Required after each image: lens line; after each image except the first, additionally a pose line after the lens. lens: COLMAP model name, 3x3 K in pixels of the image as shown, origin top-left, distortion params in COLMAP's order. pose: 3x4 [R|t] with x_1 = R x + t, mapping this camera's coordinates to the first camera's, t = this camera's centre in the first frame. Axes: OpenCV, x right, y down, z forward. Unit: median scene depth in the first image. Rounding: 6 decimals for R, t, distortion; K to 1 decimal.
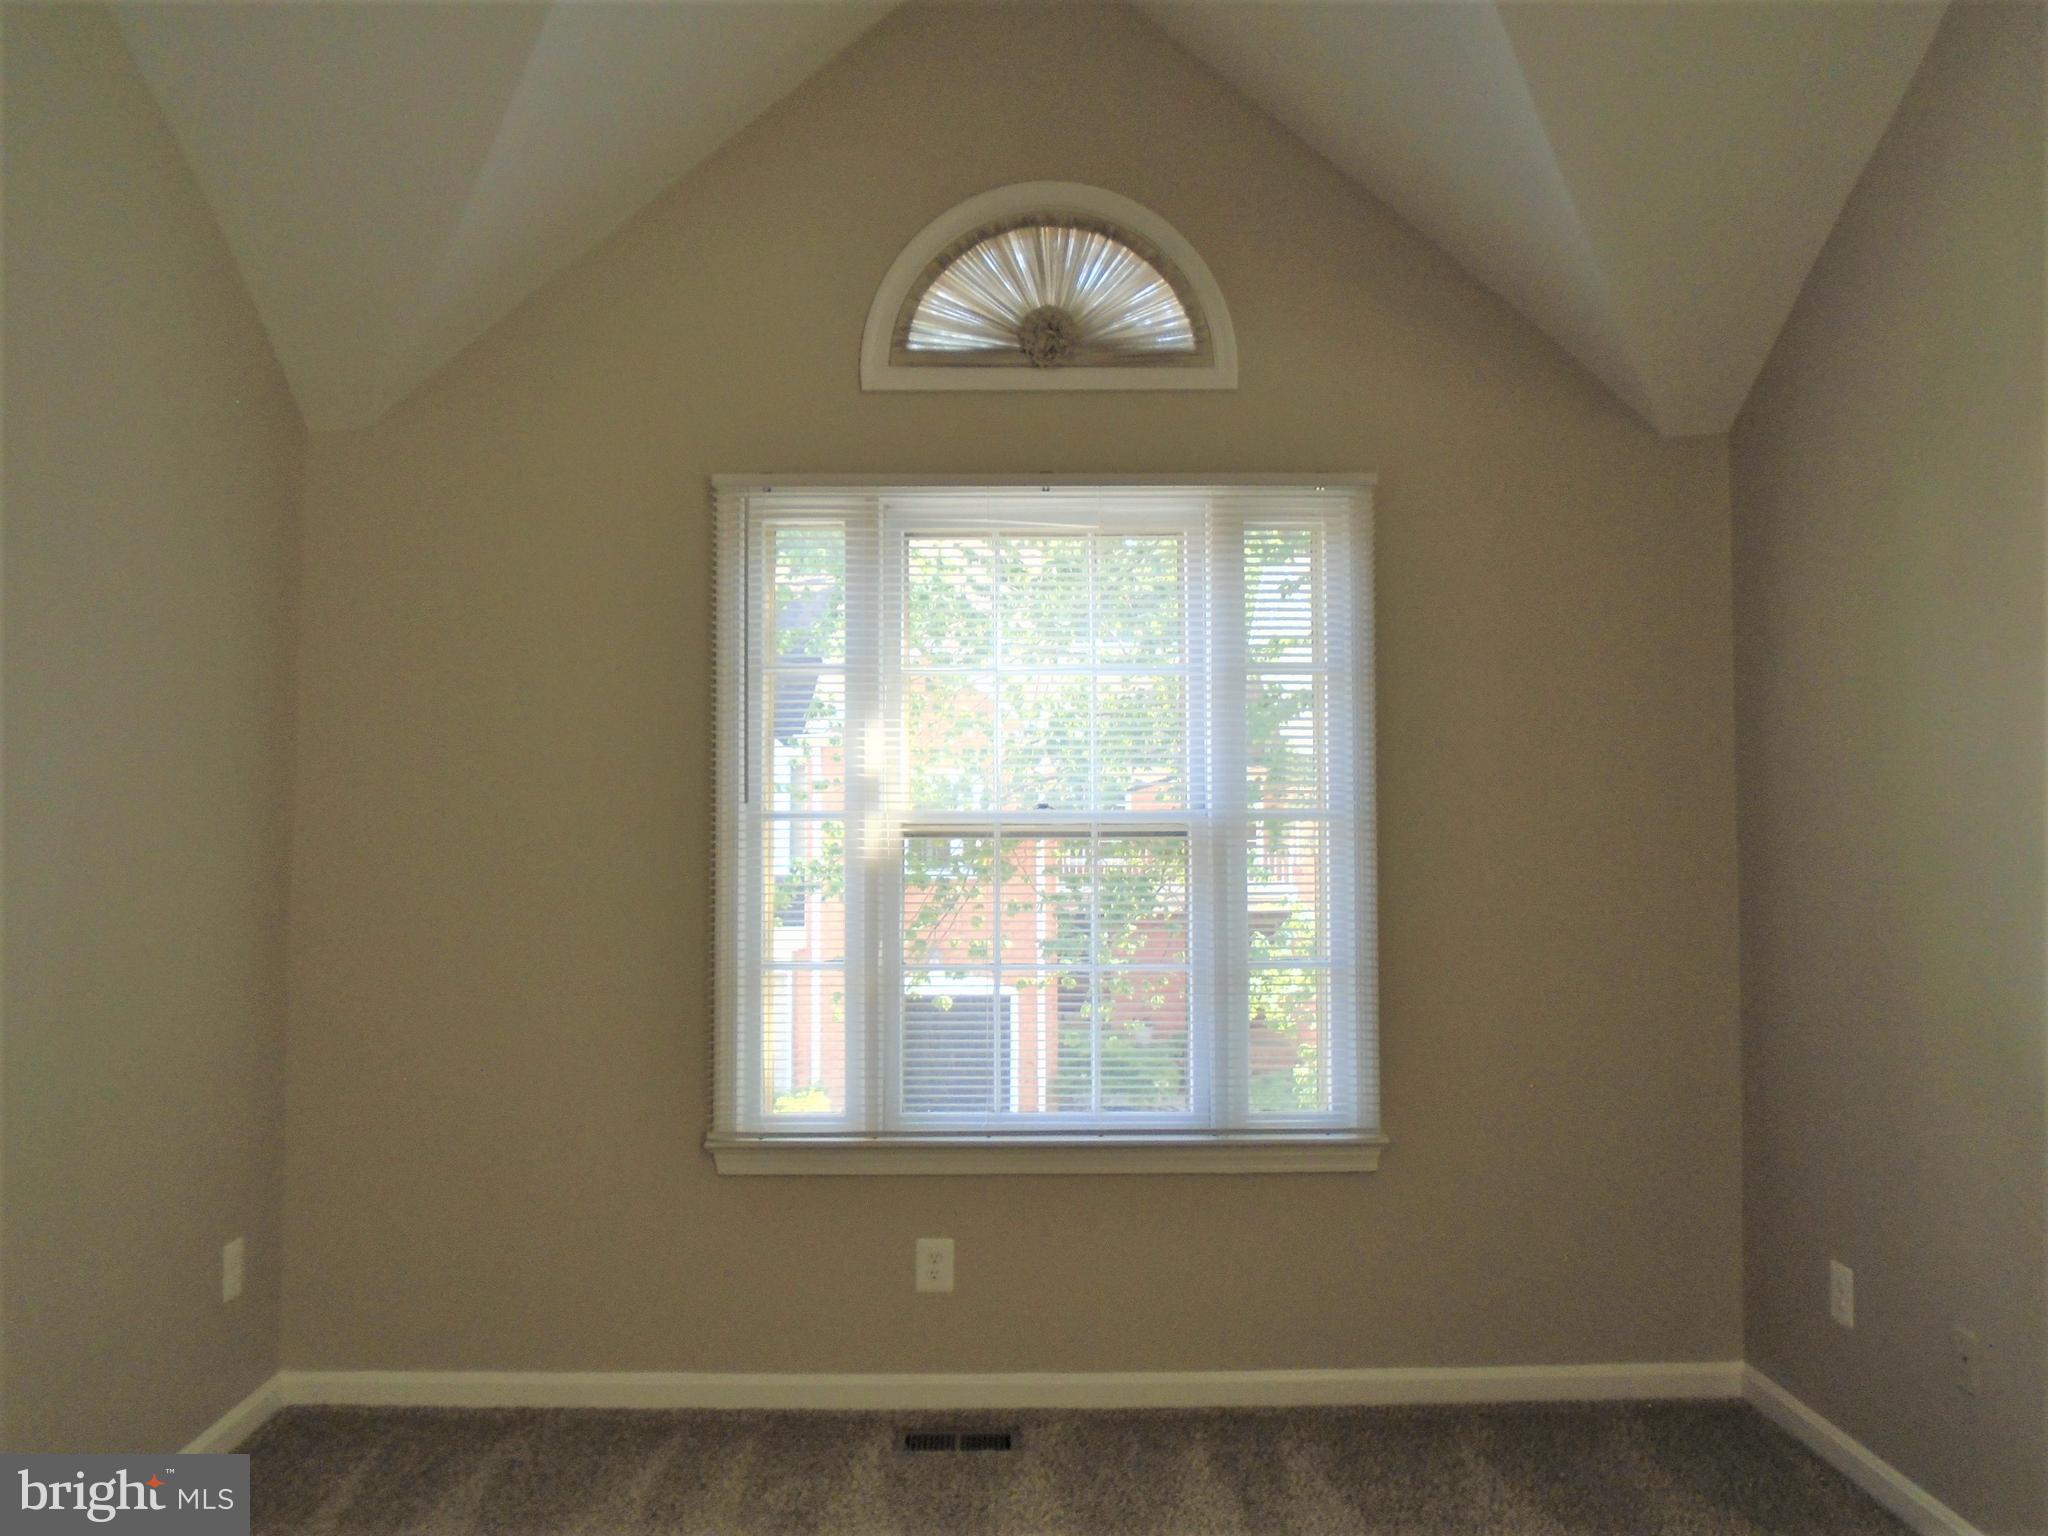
lens RADIAL K [[1550.5, 0, 1017.1], [0, 1550.5, 761.7], [0, 0, 1]] dist [-0.030522, 0.016680]
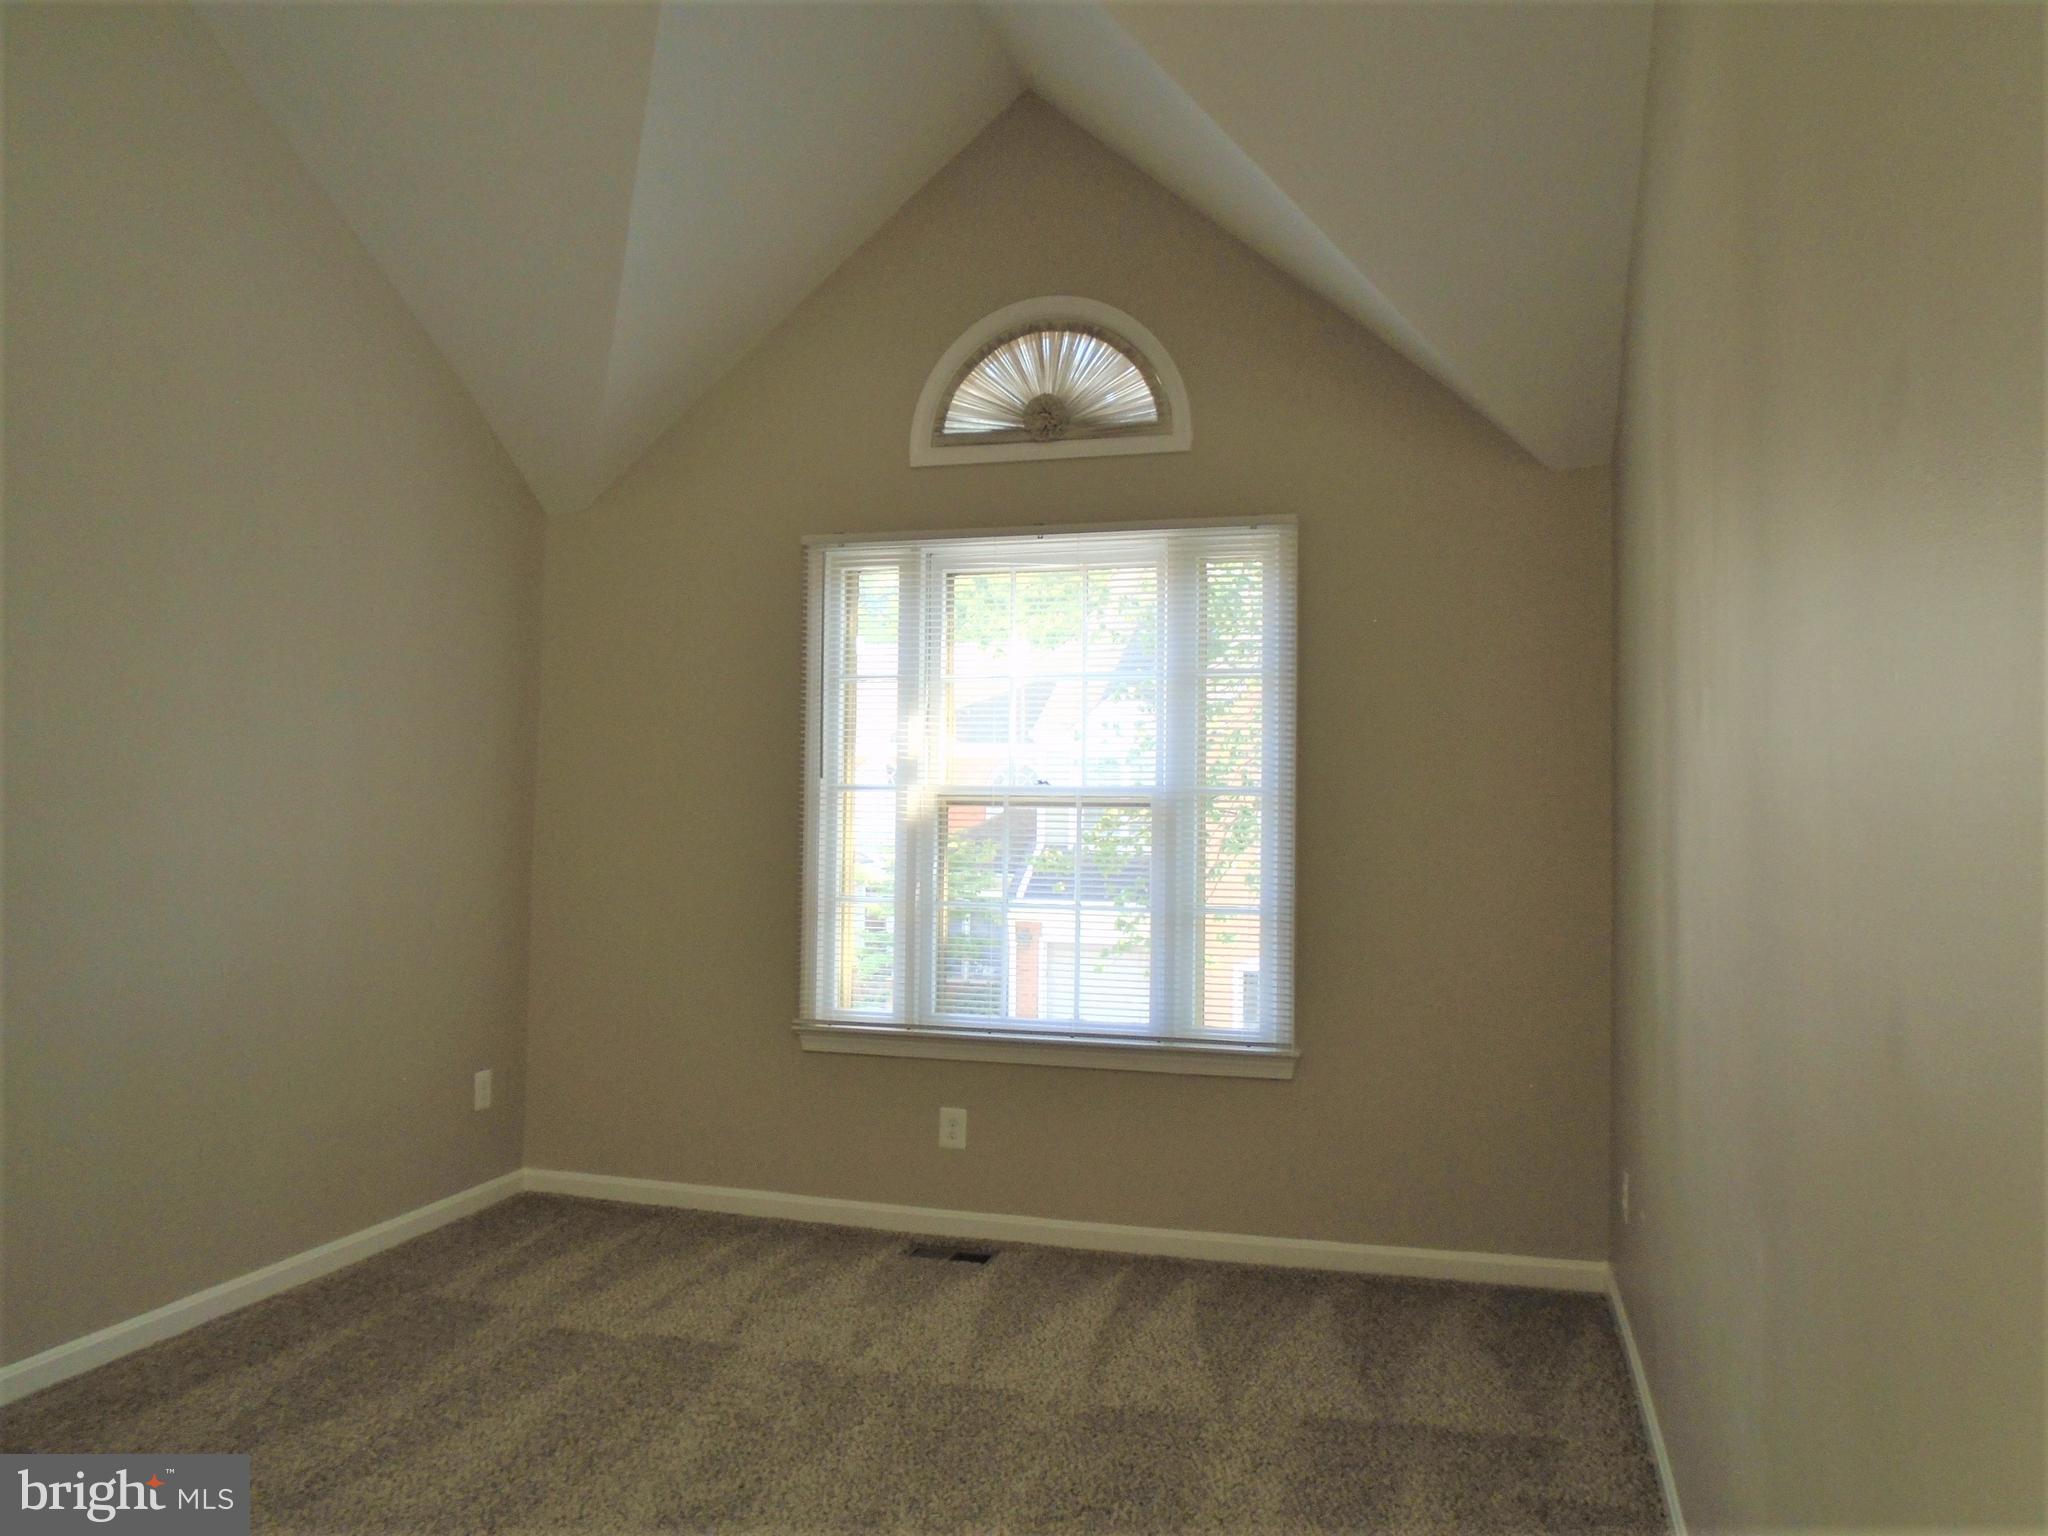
lens RADIAL K [[1550.5, 0, 1017.1], [0, 1550.5, 761.7], [0, 0, 1]] dist [-0.030522, 0.016680]
pose [[0.955703, 0.004506, -0.294297, 0.382412], [-0.001785, 0.999953, 0.009515, -0.000664], [0.294327, -0.008569, 0.955667, -0.244134]]
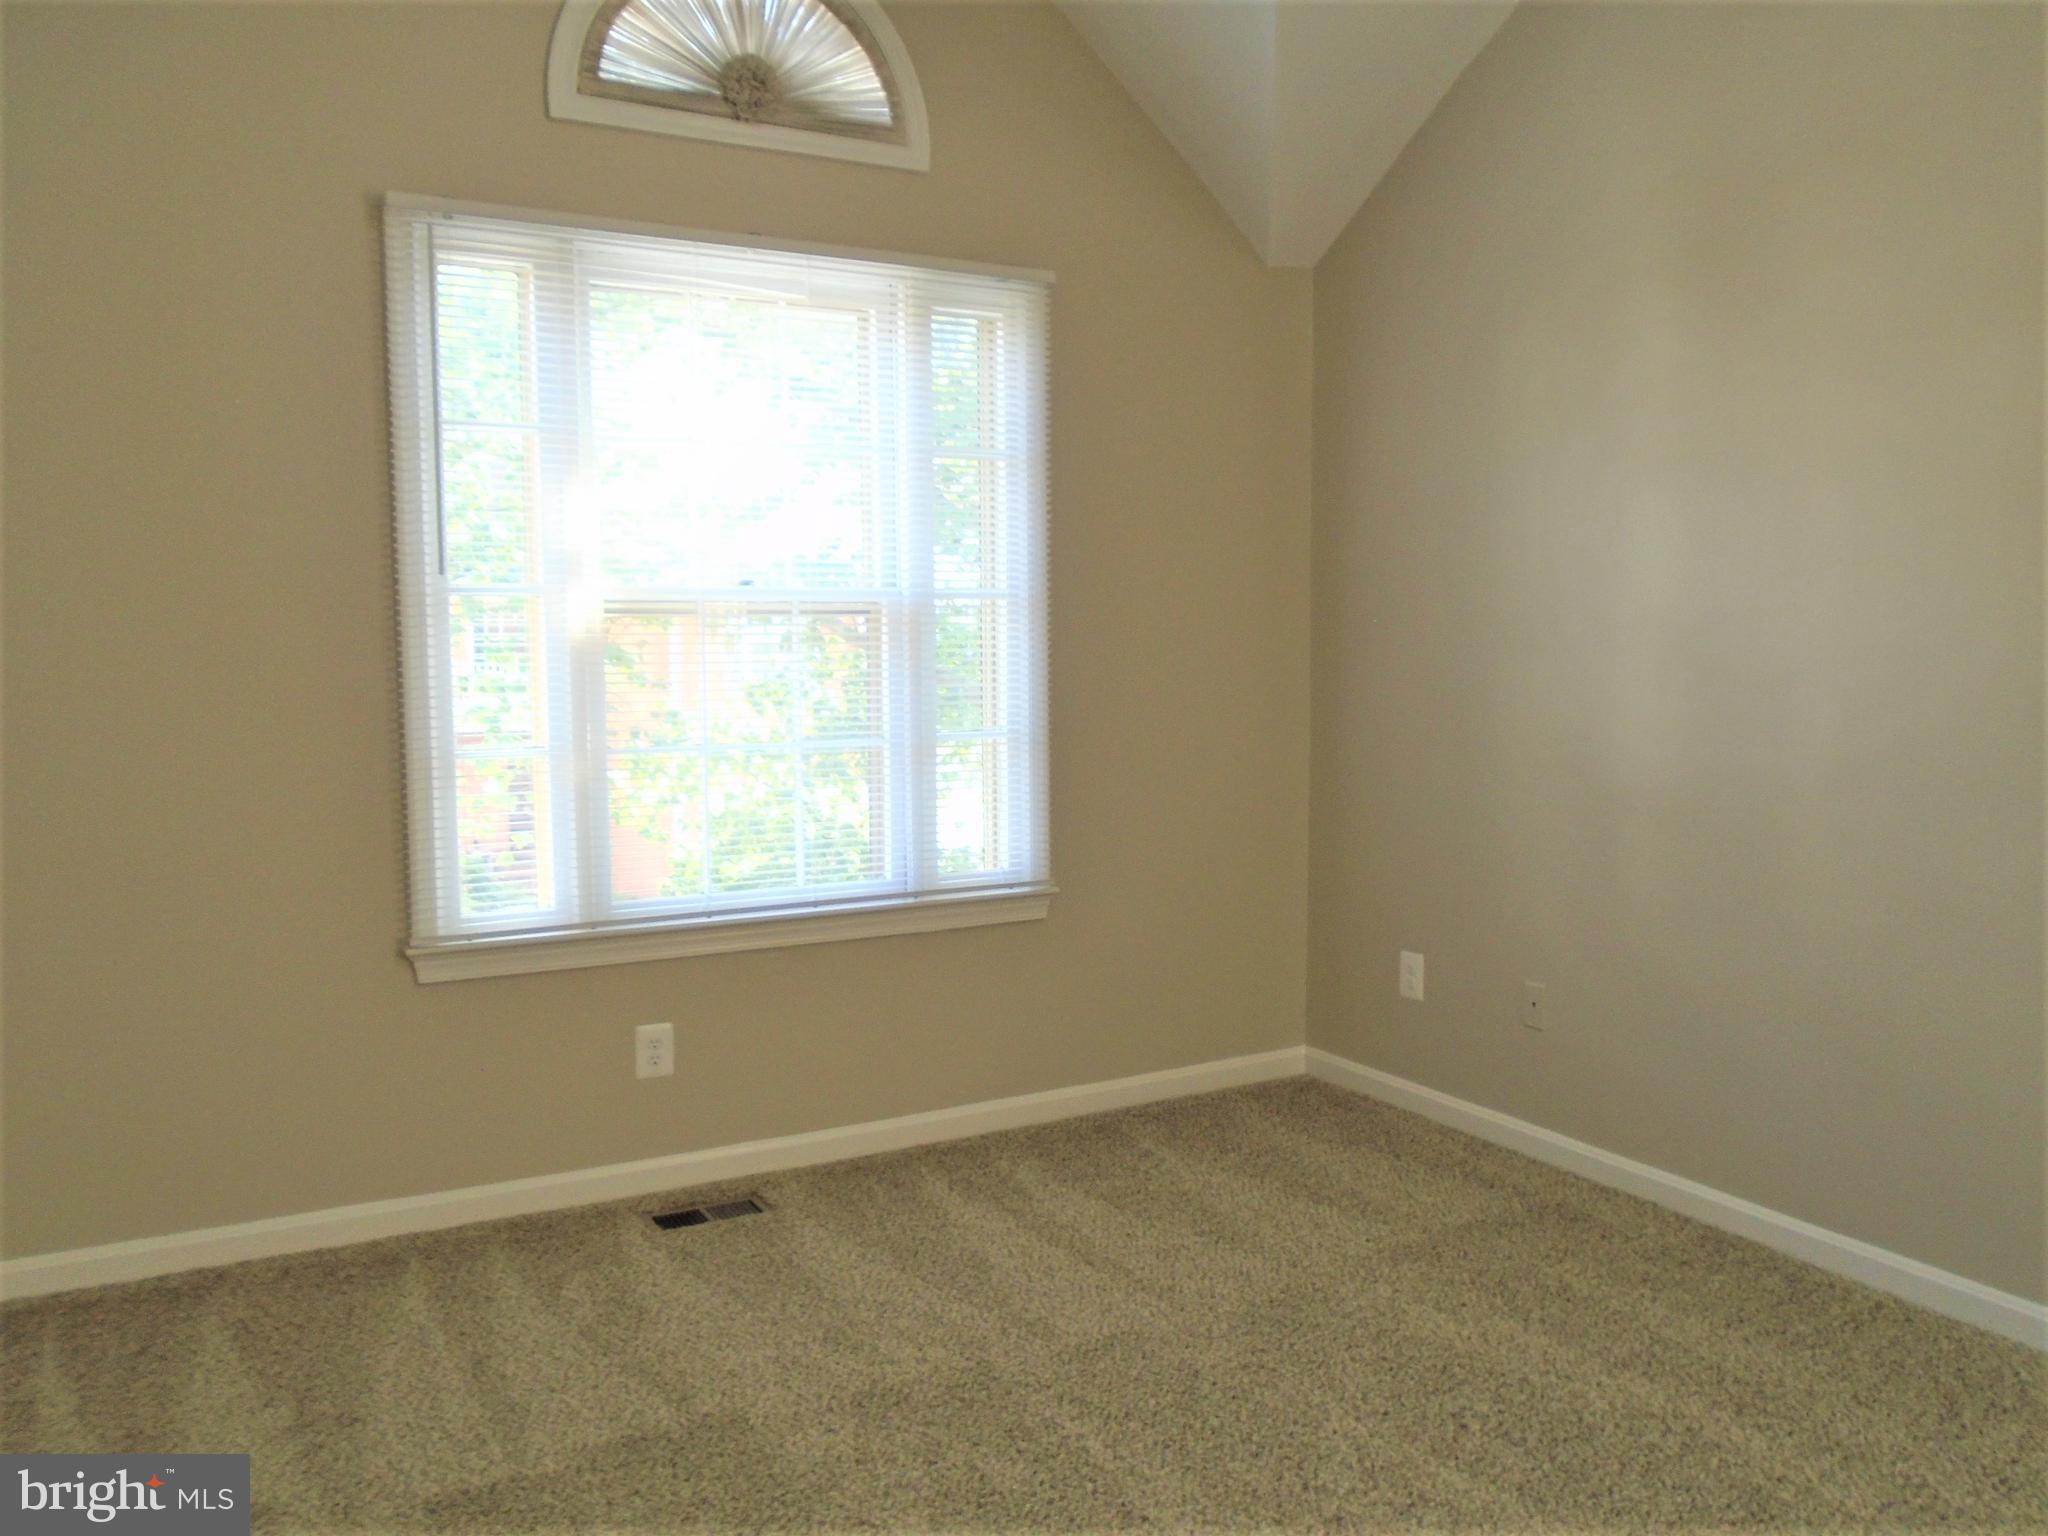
lens RADIAL K [[1550.5, 0, 1017.1], [0, 1550.5, 761.7], [0, 0, 1]] dist [-0.030522, 0.016680]
pose [[0.880670, -0.039853, 0.472051, -0.302719], [-0.013847, 0.993864, 0.109742, 0.031601], [-0.473528, -0.103183, 0.874714, 0.049040]]
